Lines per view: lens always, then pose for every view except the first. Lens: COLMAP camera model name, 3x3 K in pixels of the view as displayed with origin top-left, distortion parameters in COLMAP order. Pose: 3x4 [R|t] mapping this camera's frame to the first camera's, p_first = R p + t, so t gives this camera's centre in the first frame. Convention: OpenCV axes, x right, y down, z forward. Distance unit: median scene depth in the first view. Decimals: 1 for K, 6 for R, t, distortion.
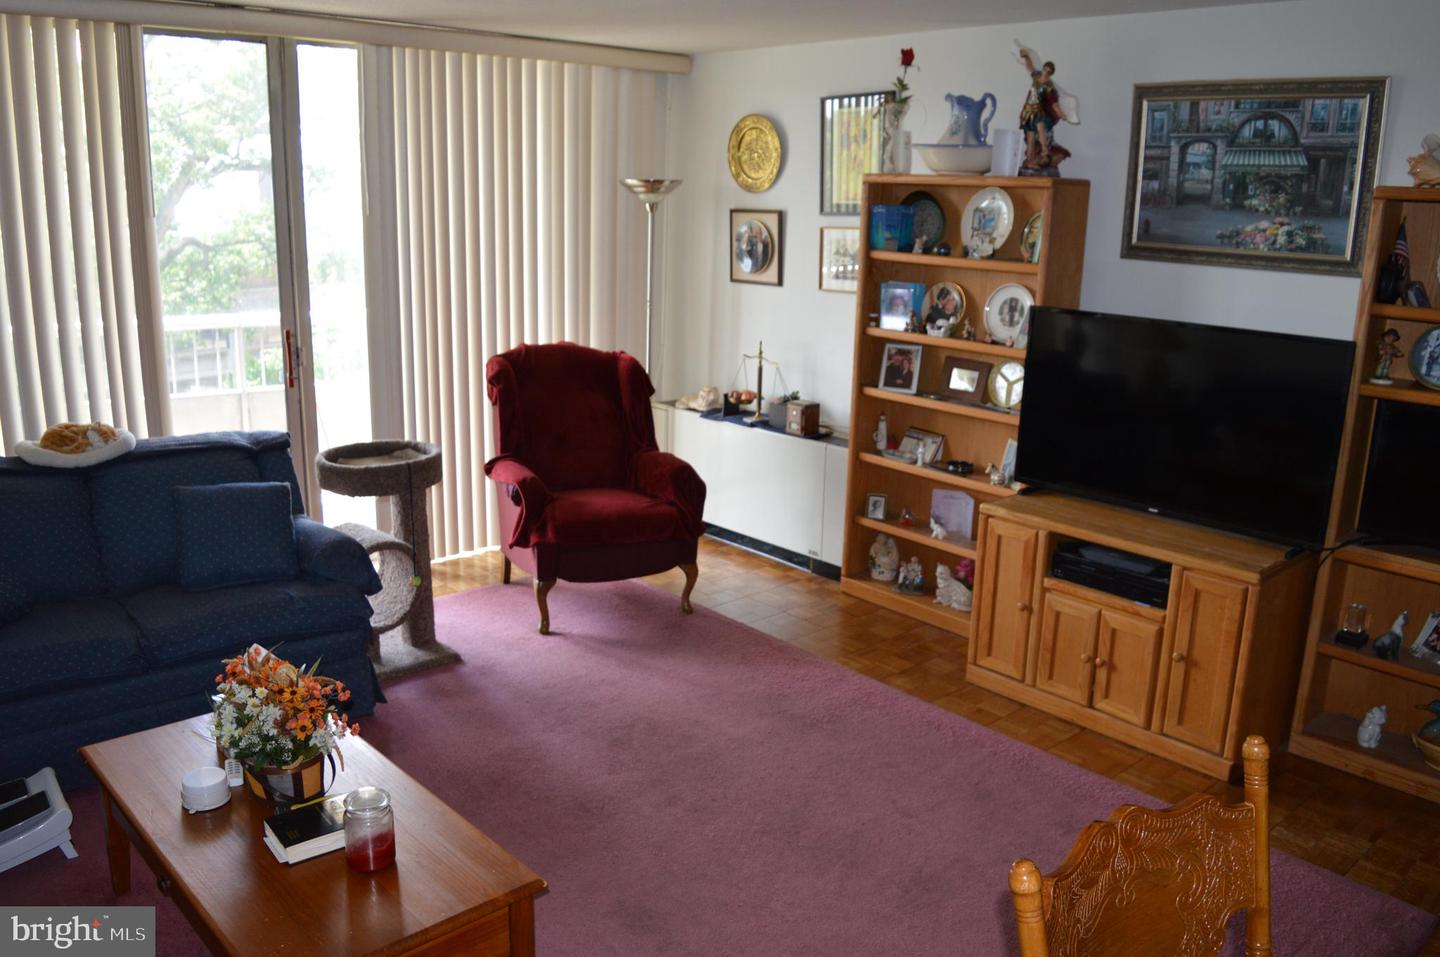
lens RADIAL K [[1146.7, 0, 720.0], [0, 1146.7, 478.5], [0, 0, 1]] dist [-0.091079, 0.013643]
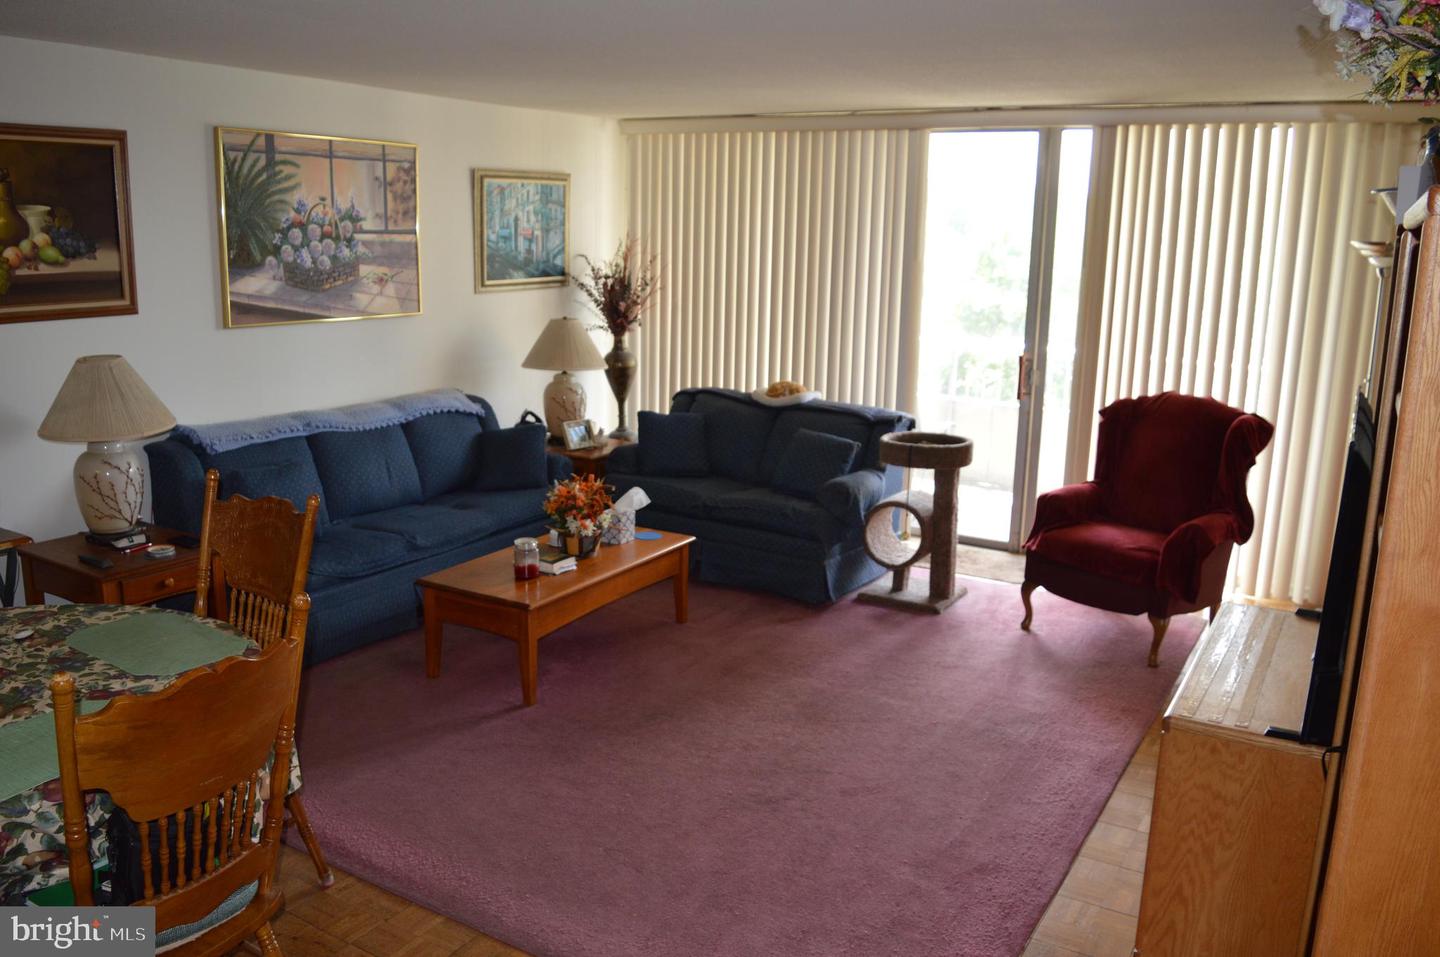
lens RADIAL K [[1157.0, 0, 717.2], [0, 1157.0, 471.9], [0, 0, 1]] dist [-0.070794, 0.000792]
pose [[0.290969, 0.178001, -0.940028, 0.894967], [-0.245763, 0.963476, 0.106369, -0.068592], [0.924629, 0.200074, 0.324087, 0.344228]]
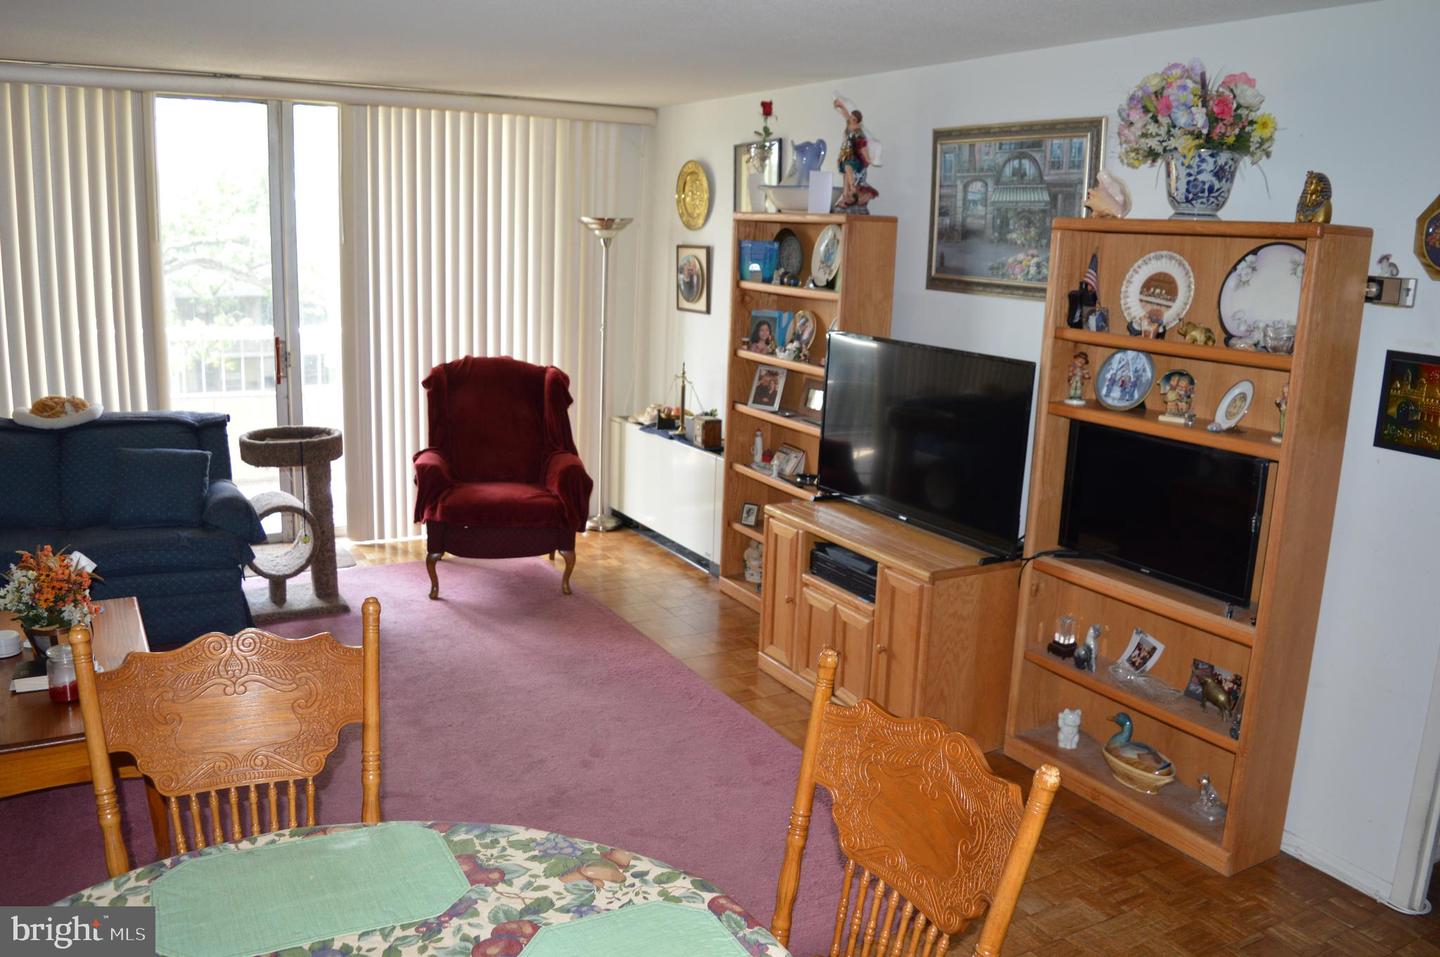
lens RADIAL K [[1146.7, 0, 720.0], [0, 1146.7, 478.5], [0, 0, 1]] dist [-0.091079, 0.013643]
pose [[0.976297, 0.056682, -0.208881, 0.411410], [-0.064868, 0.997363, -0.032545, 0.034979], [0.206486, 0.045323, 0.977399, -0.100590]]
